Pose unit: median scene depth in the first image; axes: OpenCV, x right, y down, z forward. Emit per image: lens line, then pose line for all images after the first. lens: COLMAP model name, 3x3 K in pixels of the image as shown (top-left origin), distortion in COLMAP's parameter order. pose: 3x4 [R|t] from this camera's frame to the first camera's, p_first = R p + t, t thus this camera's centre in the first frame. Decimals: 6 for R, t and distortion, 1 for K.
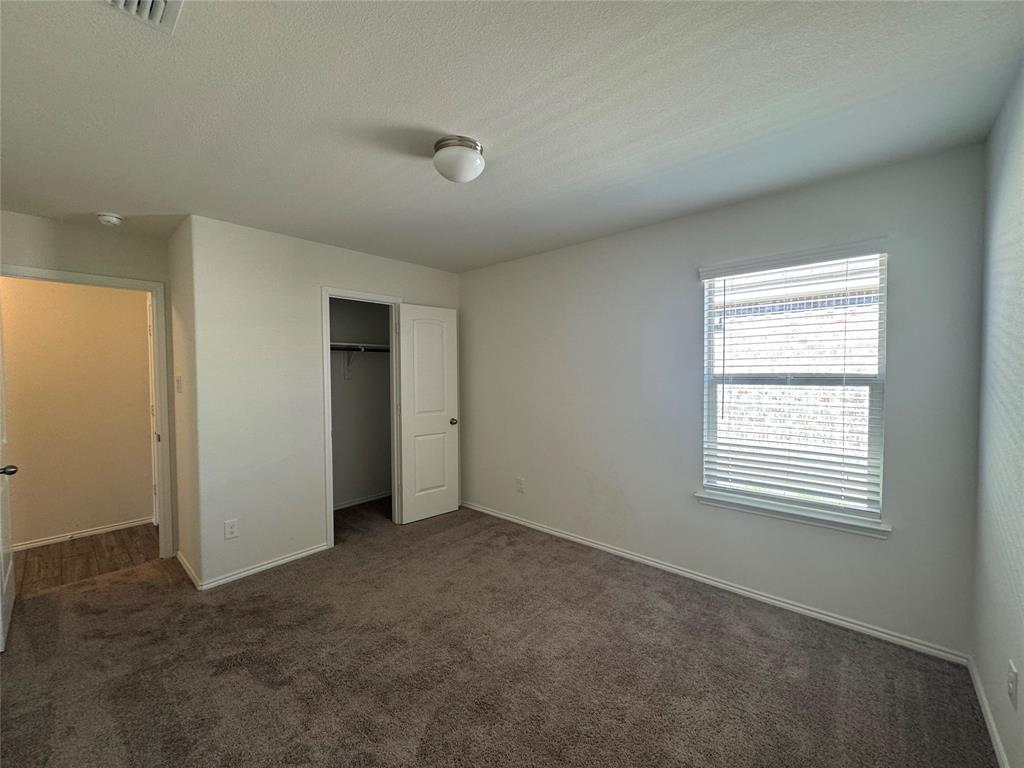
lens RADIAL K [[406.3, 0, 512.0], [0, 406.3, 384.0], [0, 0, 1]] dist [-0.002560, 0.000486]
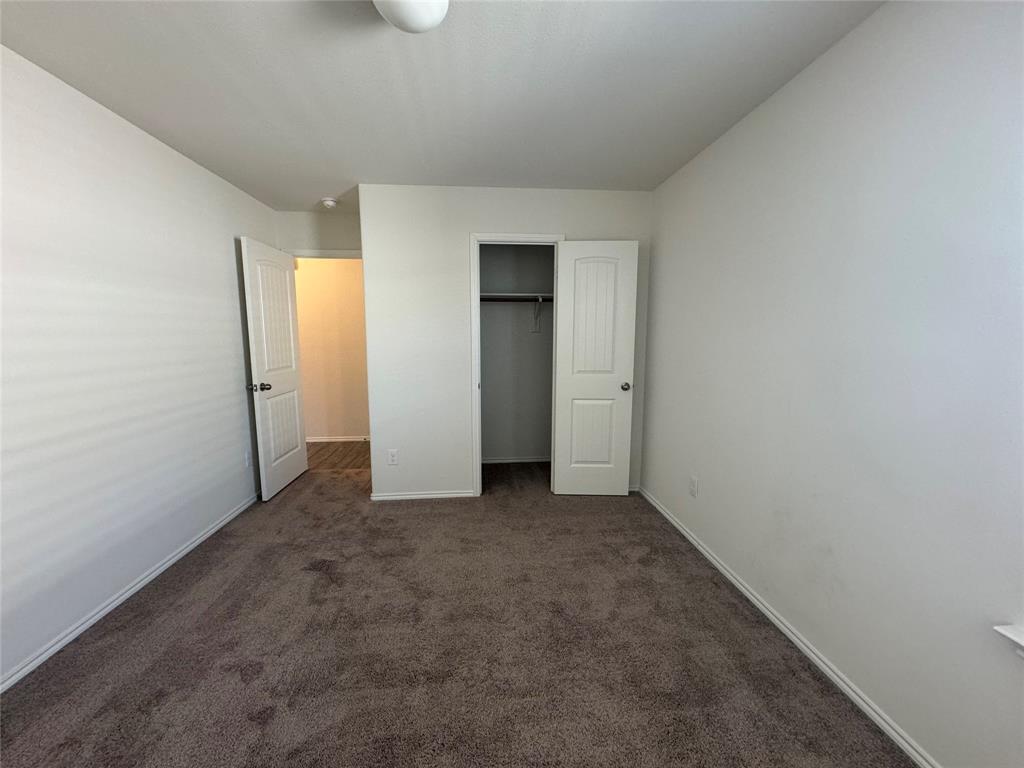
lens RADIAL K [[406.3, 0, 512.0], [0, 406.3, 384.0], [0, 0, 1]] dist [-0.002560, 0.000486]
pose [[0.726161, 0.093306, -0.681164, 0.315967], [-0.026917, 0.993847, 0.107443, 0.010559], [0.686998, -0.059686, 0.724204, 0.368488]]
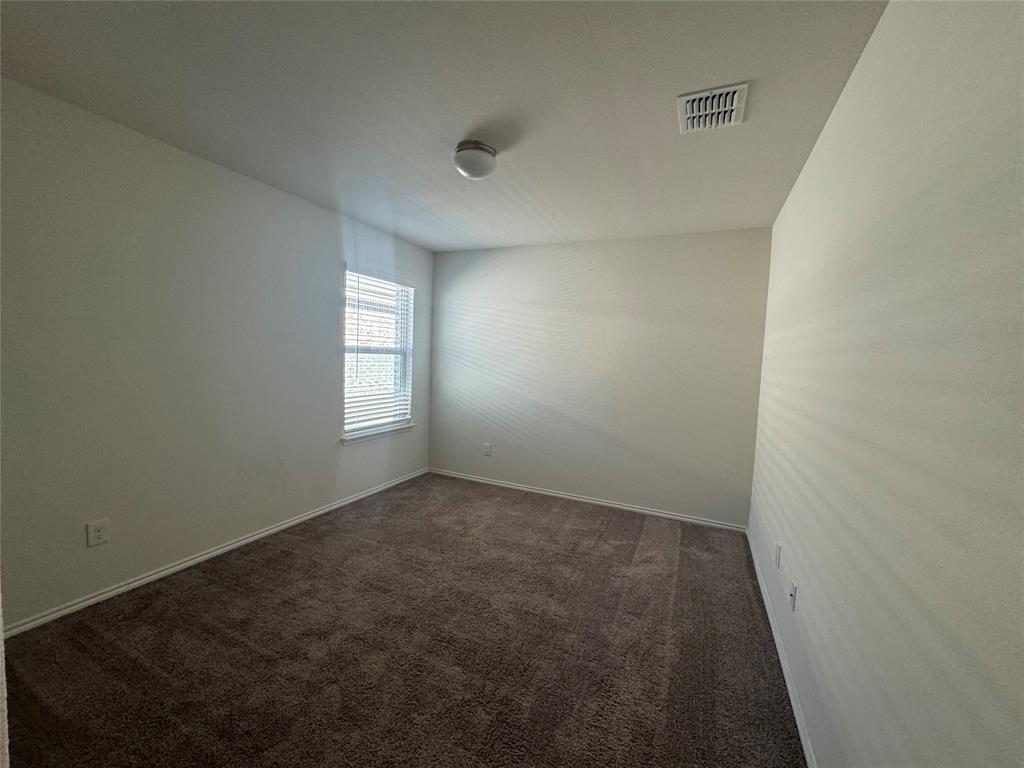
lens RADIAL K [[406.3, 0, 512.0], [0, 406.3, 384.0], [0, 0, 1]] dist [-0.002560, 0.000486]
pose [[-0.311632, -0.067220, 0.947822, -0.827794], [-0.008849, 0.997657, 0.067845, -0.001363], [-0.950162, 0.012755, -0.311497, 0.784316]]
